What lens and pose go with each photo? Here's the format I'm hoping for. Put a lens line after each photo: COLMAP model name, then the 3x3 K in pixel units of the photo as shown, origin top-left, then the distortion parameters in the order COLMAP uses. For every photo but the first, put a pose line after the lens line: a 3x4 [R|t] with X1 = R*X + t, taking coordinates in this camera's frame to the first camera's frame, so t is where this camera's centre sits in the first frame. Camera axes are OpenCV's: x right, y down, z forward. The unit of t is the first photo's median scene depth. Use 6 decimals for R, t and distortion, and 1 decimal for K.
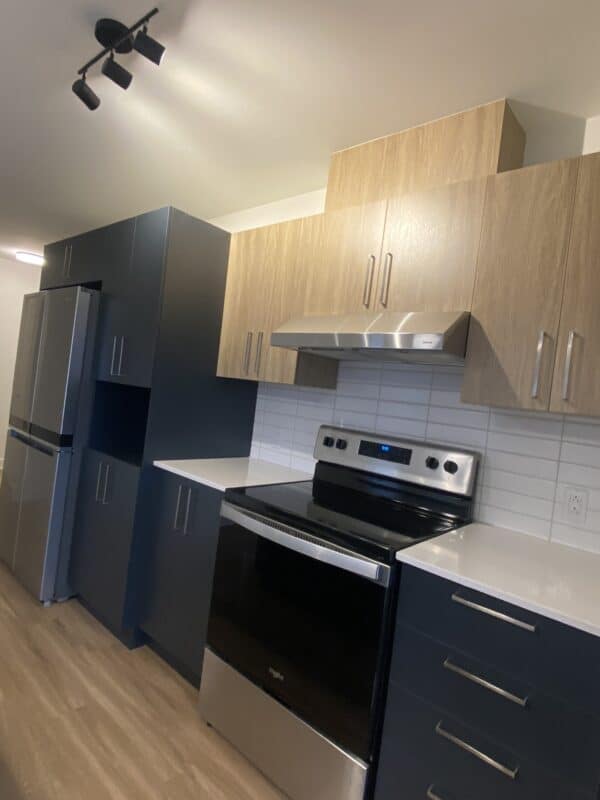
lens RADIAL K [[448.1, 0, 297.4], [0, 448.1, 394.8], [0, 0, 1]] dist [0.015991, 0.000499]
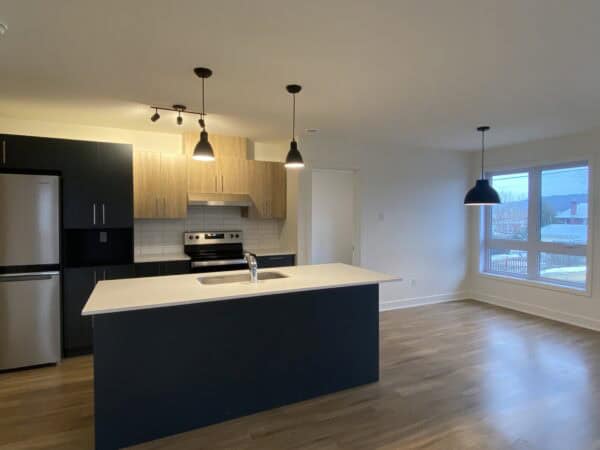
lens RADIAL K [[336.1, 0, 303.4], [0, 336.1, 223.7], [0, 0, 1]] dist [0.015991, 0.000499]
pose [[0.367481, -0.145385, 0.918597, -1.614609], [0.043573, 0.989313, 0.139145, -0.242273], [-0.929010, -0.011107, 0.369888, -0.399390]]
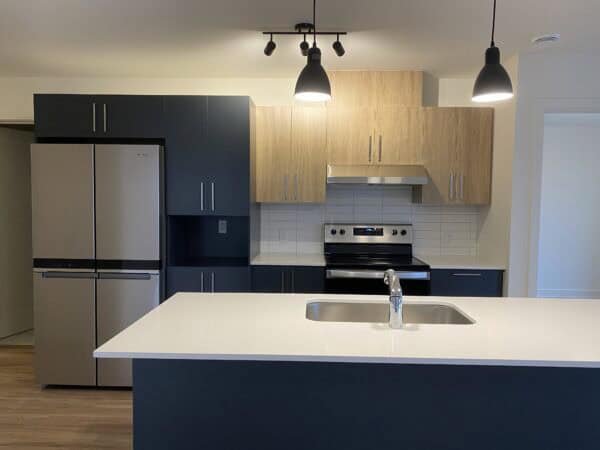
lens RADIAL K [[454.0, 0, 302.4], [0, 454.0, 223.9], [0, 0, 1]] dist [0.073262, 0.000287]
pose [[0.759315, -0.148995, 0.633436, -1.245281], [0.085244, 0.987821, 0.130169, -0.186052], [-0.645116, -0.044843, 0.762768, -0.332350]]
